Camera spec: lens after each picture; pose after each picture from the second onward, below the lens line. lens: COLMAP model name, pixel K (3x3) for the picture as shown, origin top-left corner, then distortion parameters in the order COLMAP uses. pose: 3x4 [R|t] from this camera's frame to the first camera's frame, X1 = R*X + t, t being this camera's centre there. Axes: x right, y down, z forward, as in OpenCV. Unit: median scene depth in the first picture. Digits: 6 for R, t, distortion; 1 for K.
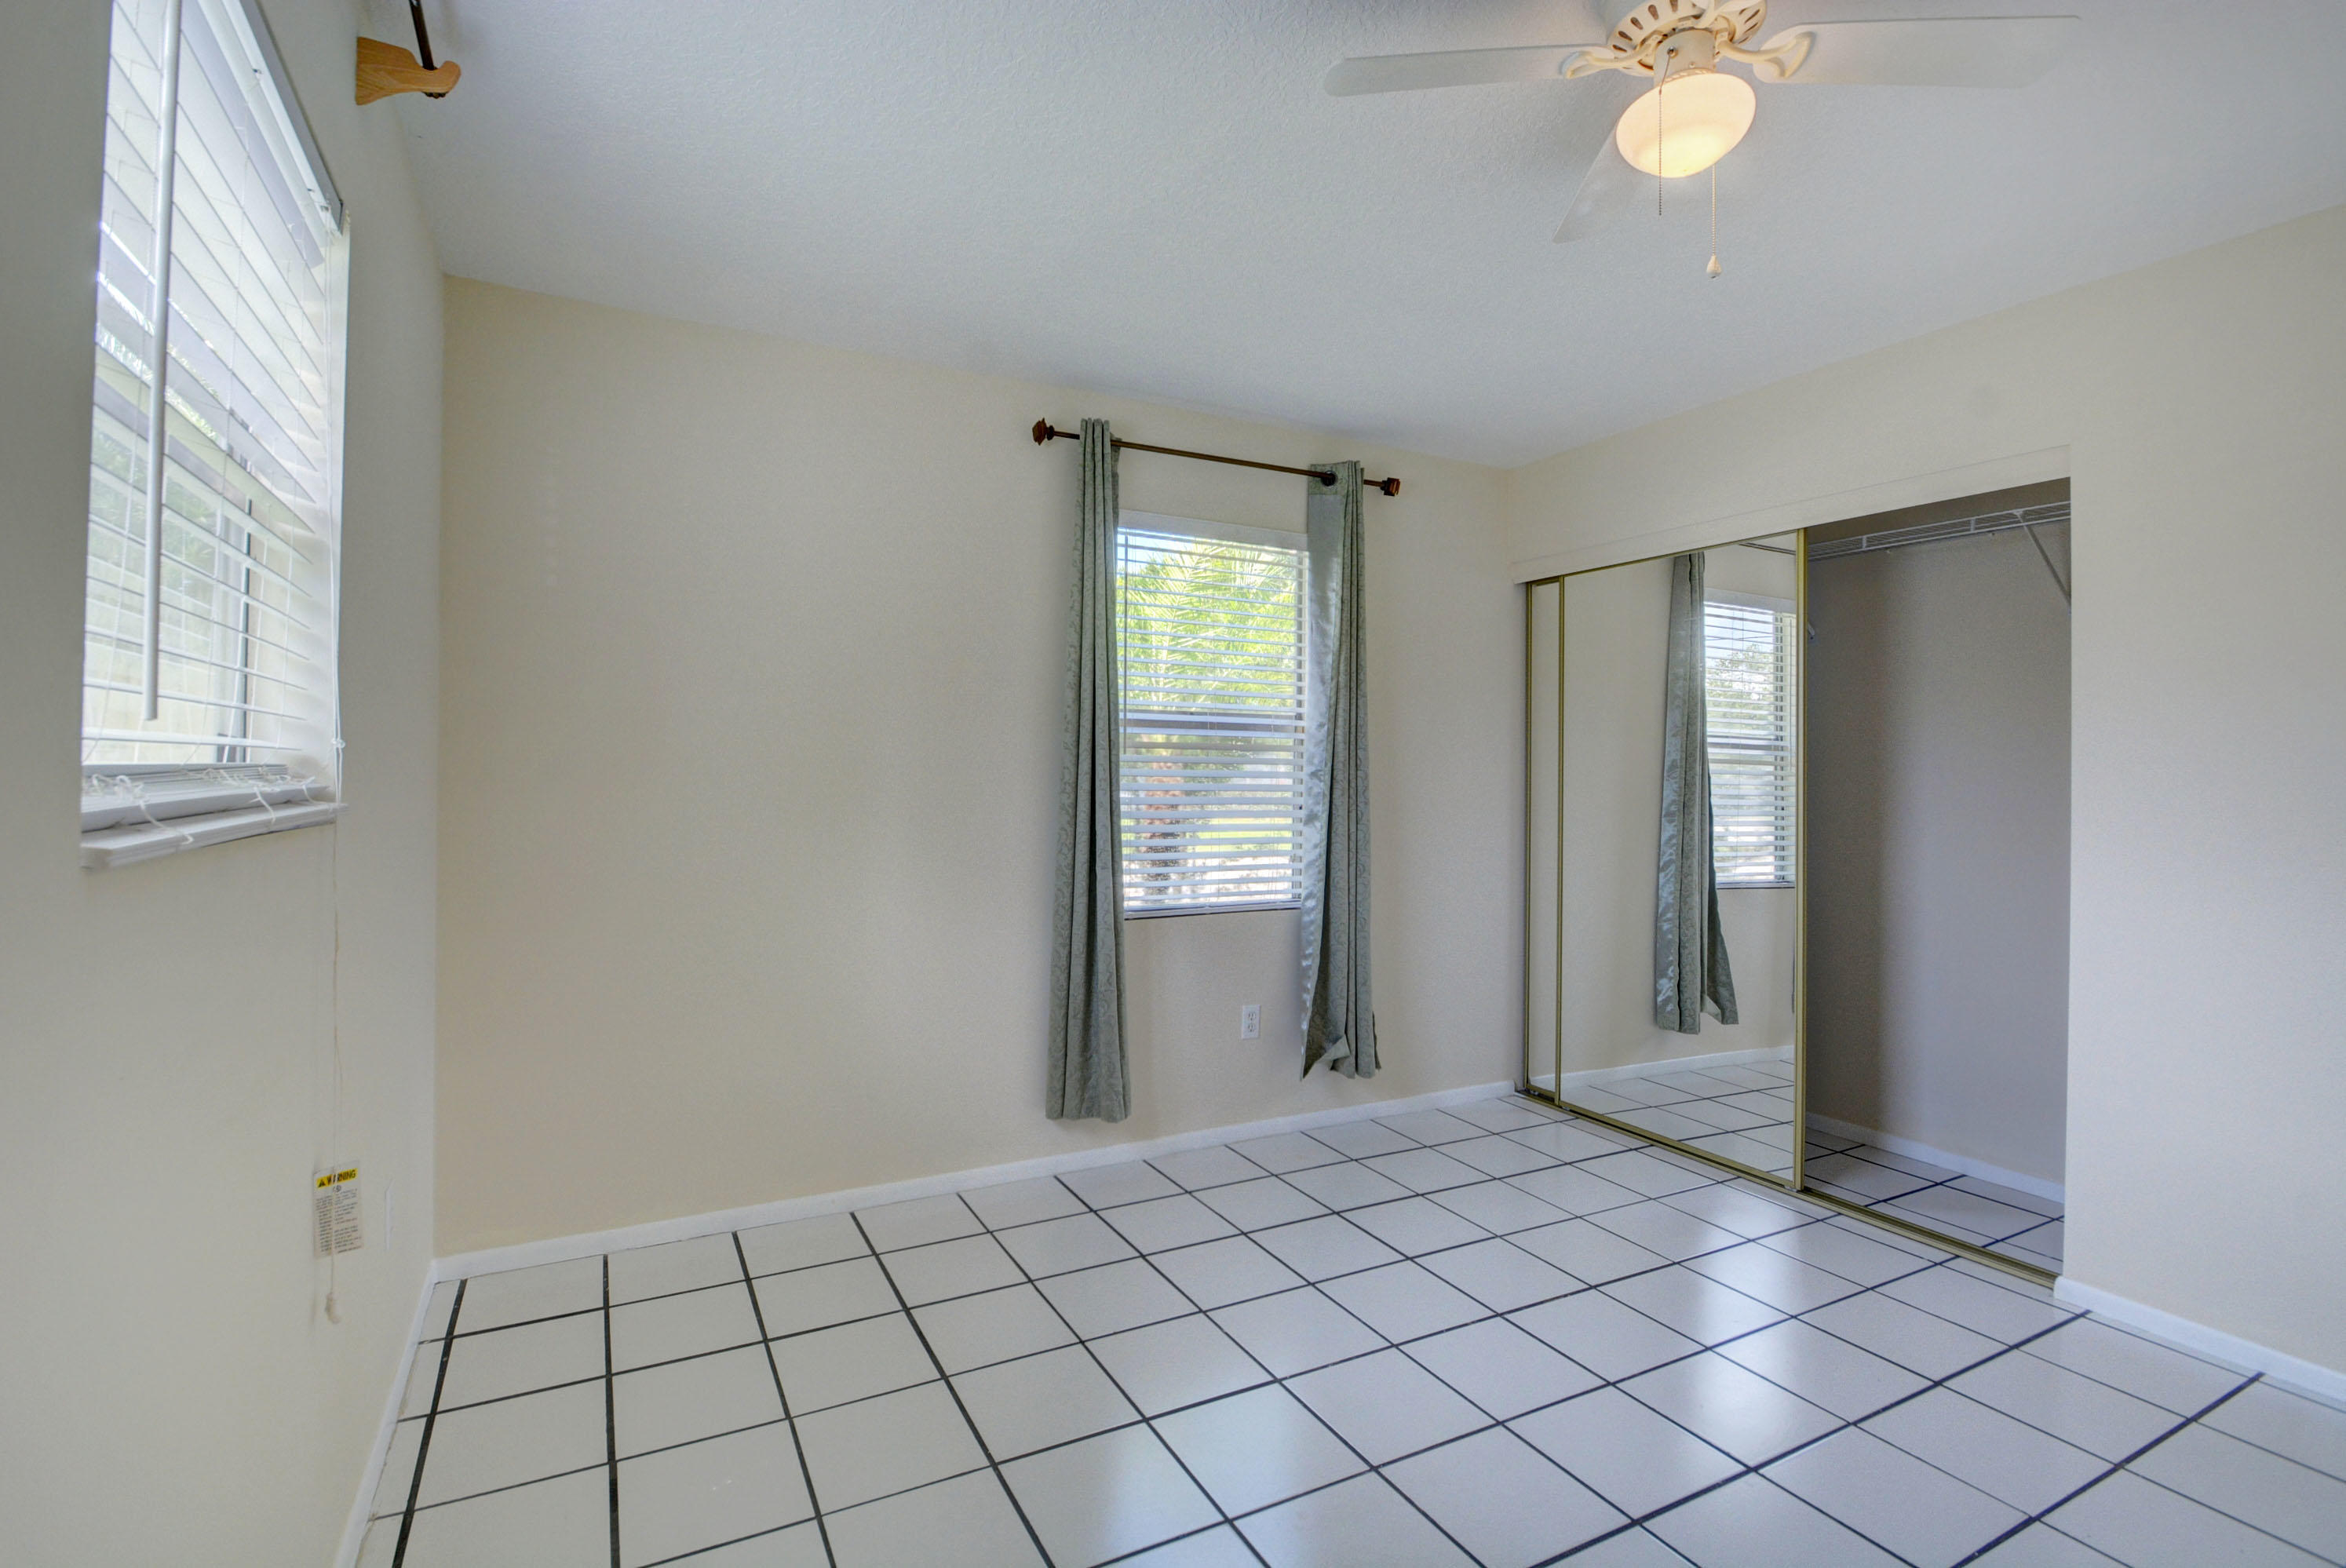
lens RADIAL K [[1071.6, 0, 1135.4], [0, 1071.6, 755.1], [0, 0, 1]] dist [0.007079, -0.011514]
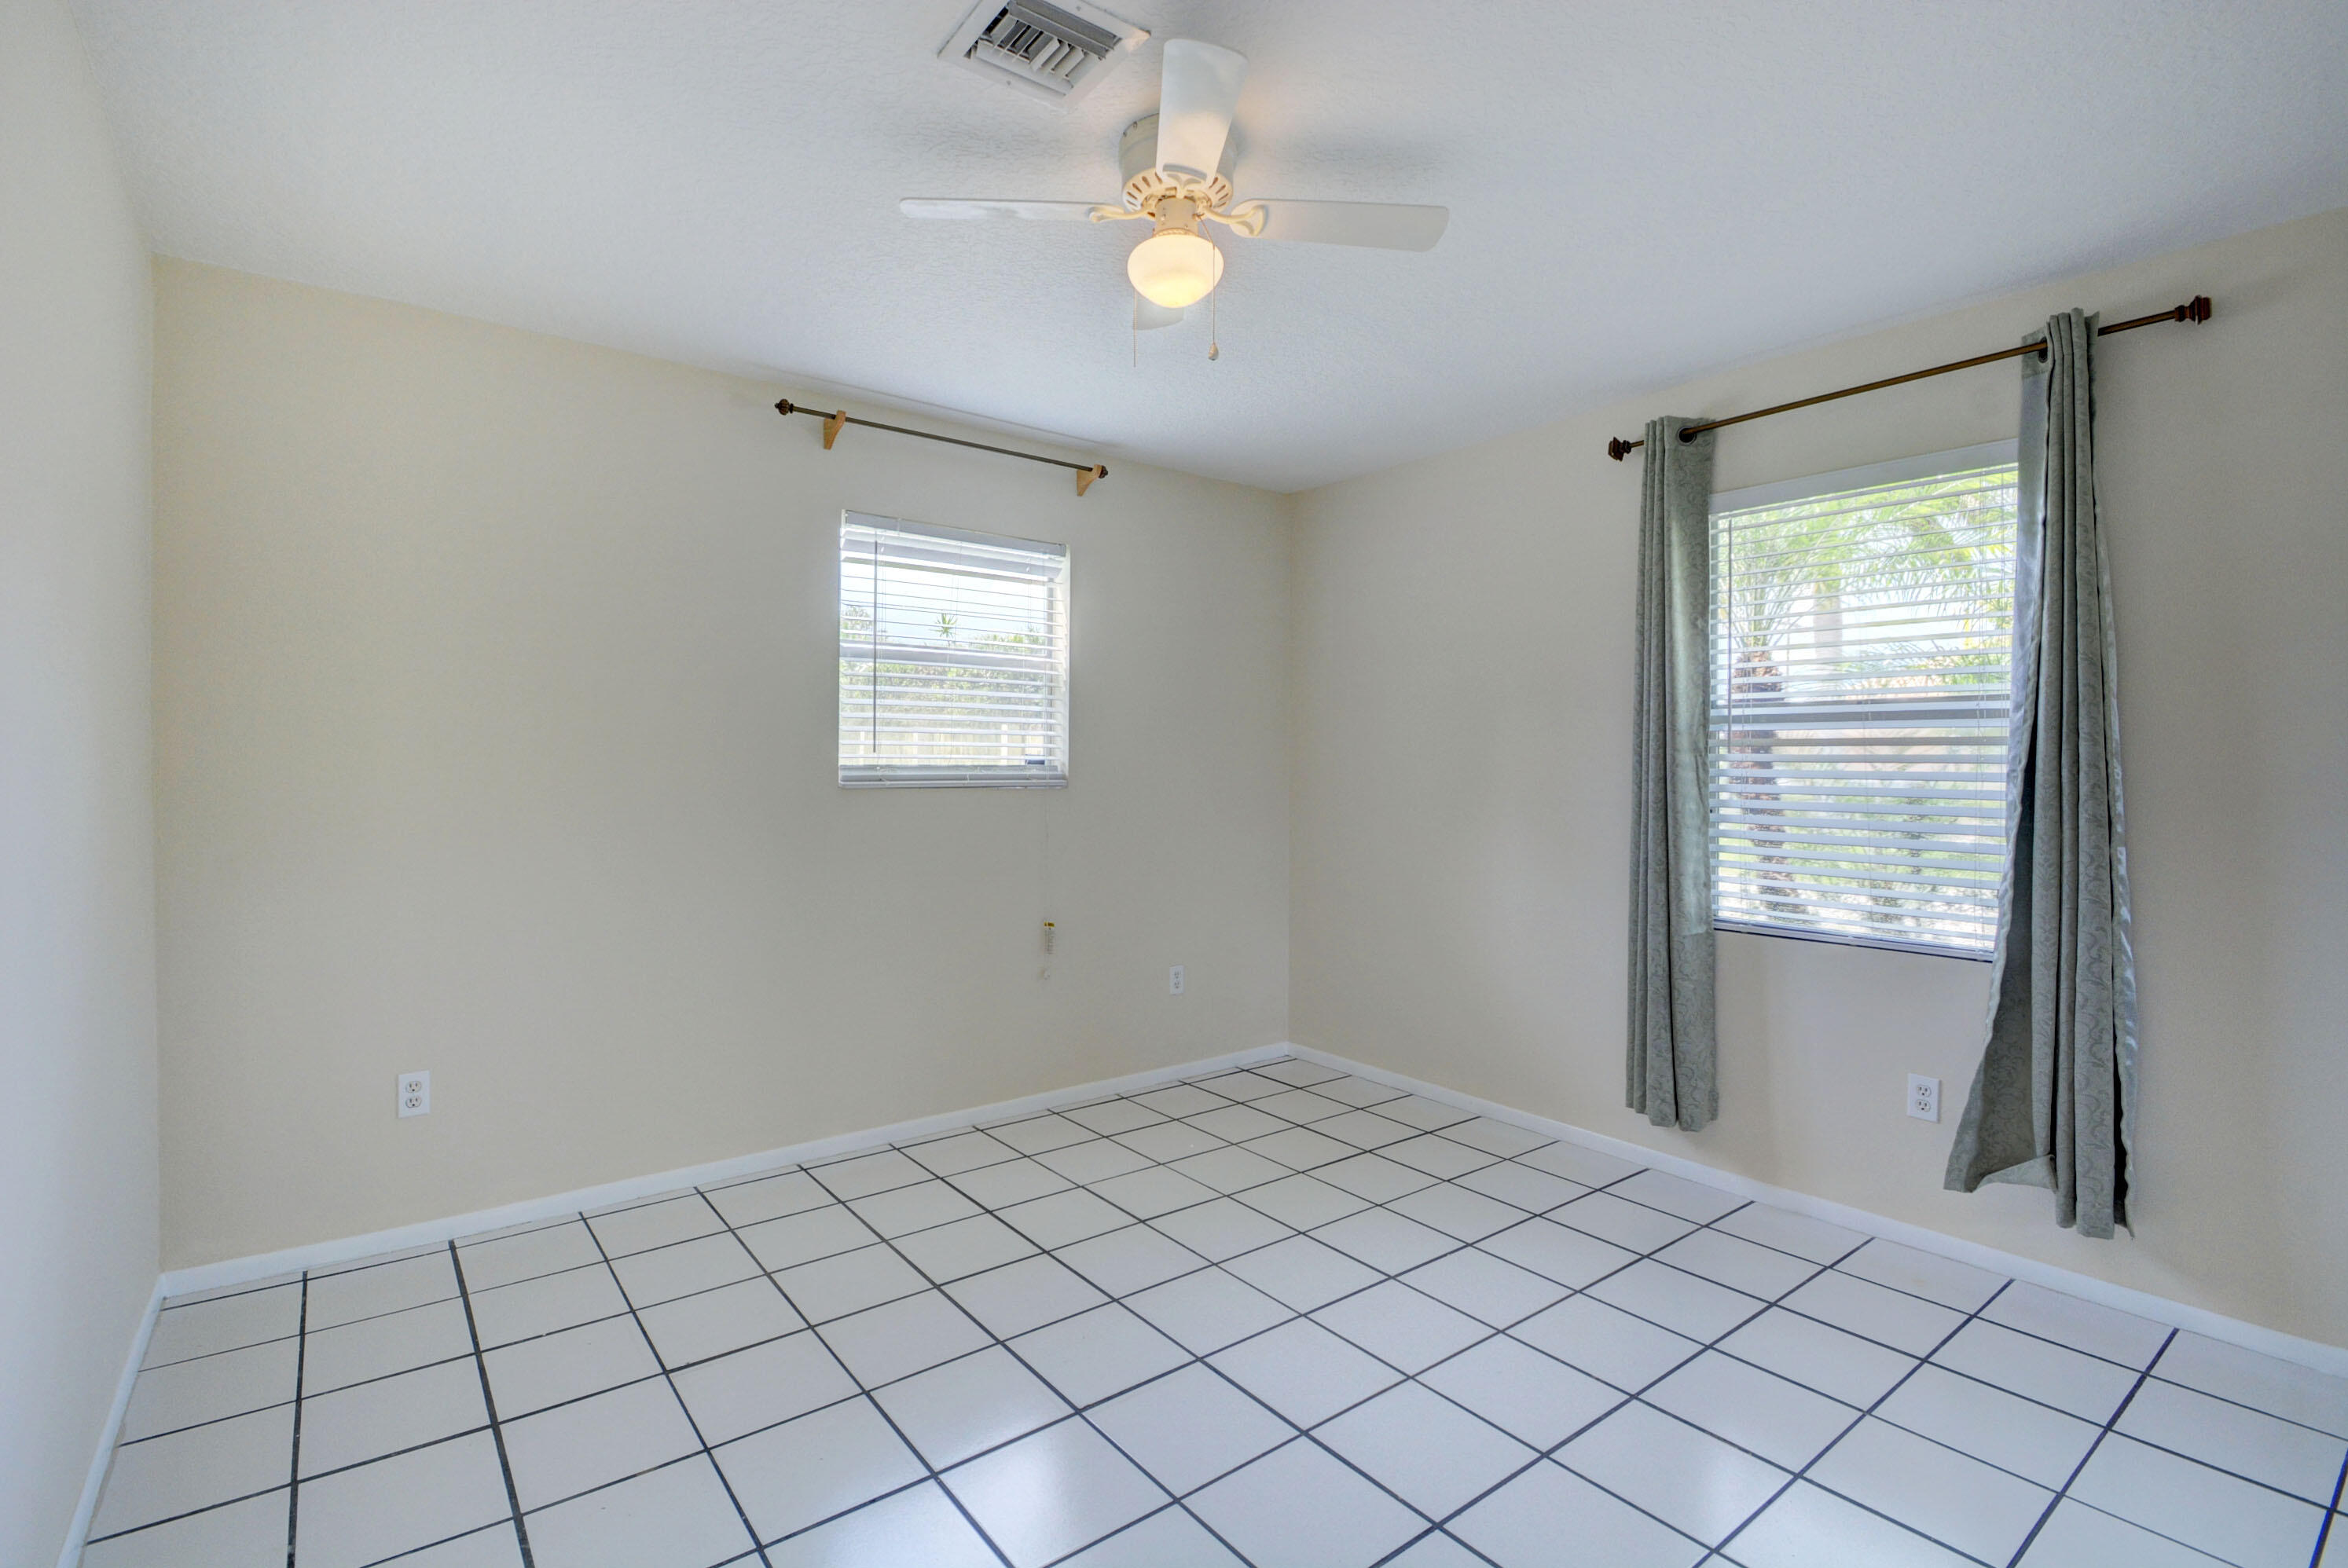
lens RADIAL K [[1093.9, 0, 1222.0], [0, 1093.9, 760.6], [0, 0, 1]] dist [-0.045645, -0.000044]
pose [[0.194245, -0.011269, -0.980888, 0.819092], [0.007448, 0.999922, -0.010013, 0.010979], [0.980925, -0.005360, 0.194314, 0.383843]]
